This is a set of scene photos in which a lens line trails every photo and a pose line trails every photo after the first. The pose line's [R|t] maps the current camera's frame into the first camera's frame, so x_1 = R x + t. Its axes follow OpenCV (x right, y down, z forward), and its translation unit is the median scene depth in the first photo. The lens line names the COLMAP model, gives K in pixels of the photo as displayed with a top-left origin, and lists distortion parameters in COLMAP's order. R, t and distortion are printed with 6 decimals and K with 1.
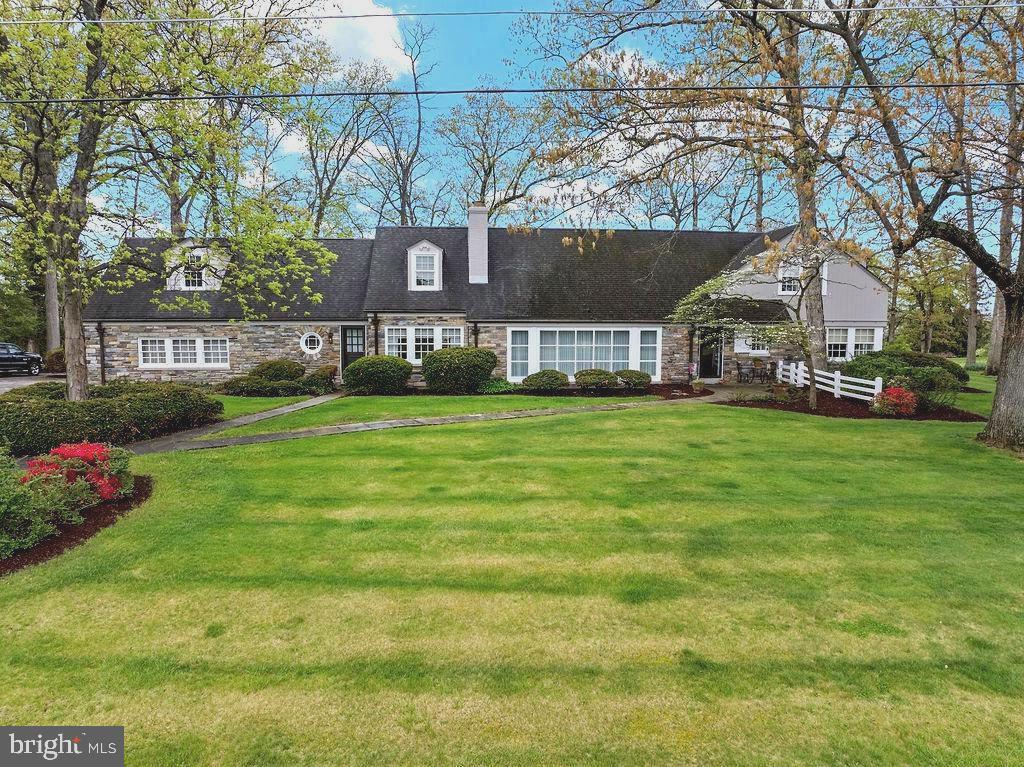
lens RADIAL K [[743.5, 0, 511.1], [0, 743.5, 382.0], [0, 0, 1]] dist [0.000617, -0.001174]
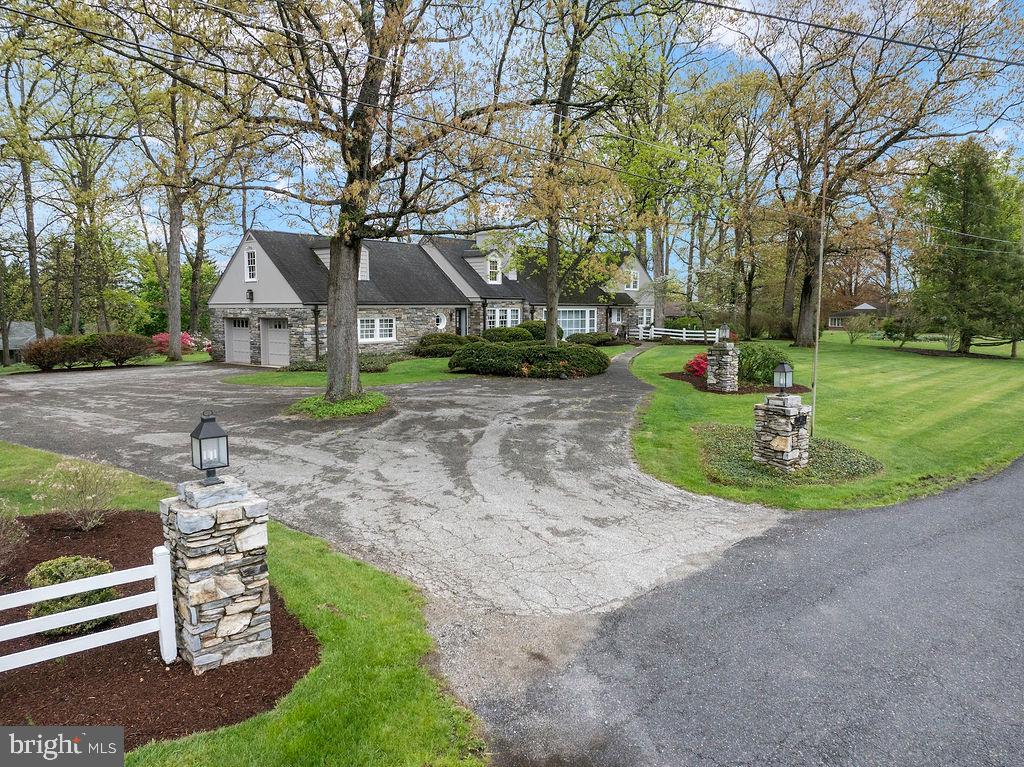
lens RADIAL K [[743.5, 0, 513.8], [0, 743.5, 385.5], [0, 0, 1]] dist [0.000617, -0.001174]
pose [[0.676585, -0.079245, 0.732088, -1.192496], [0.082343, 0.996099, 0.031723, 0.033243], [-0.731746, 0.038819, 0.680471, -0.013664]]
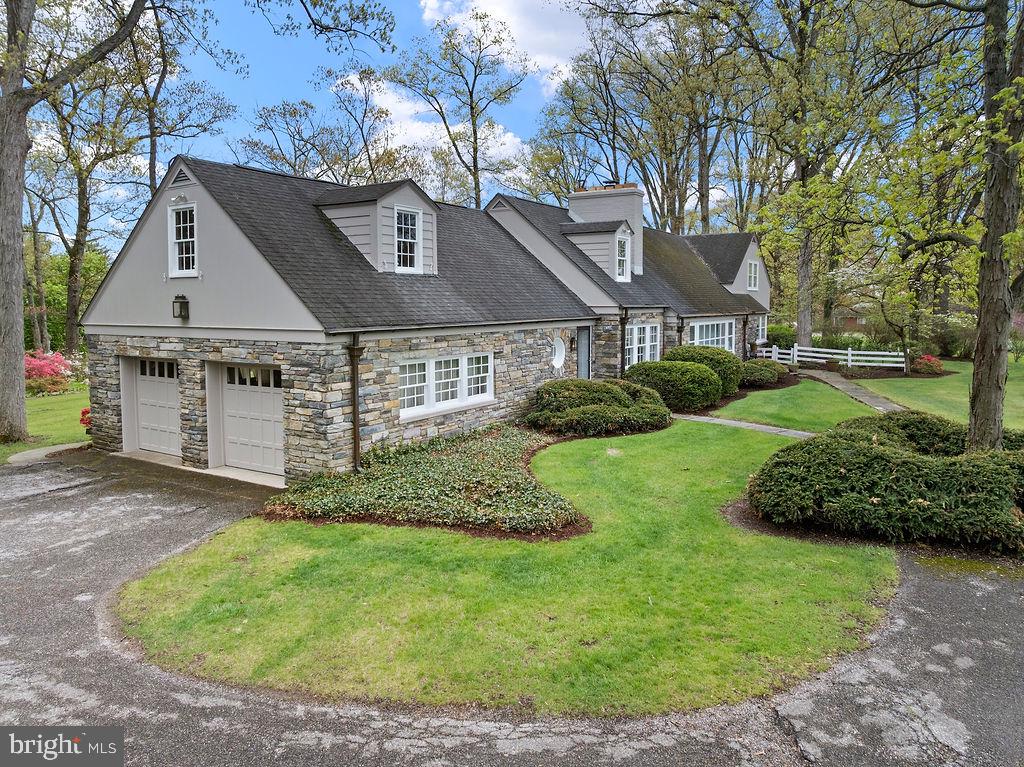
lens RADIAL K [[743.5, 0, 513.1], [0, 743.5, 361.6], [0, 0, 1]] dist [0.000617, -0.001174]
pose [[0.585578, -0.068522, 0.807715, -0.872788], [0.093661, 0.995467, 0.016548, -0.060634], [-0.805187, 0.065961, 0.589341, 0.627339]]
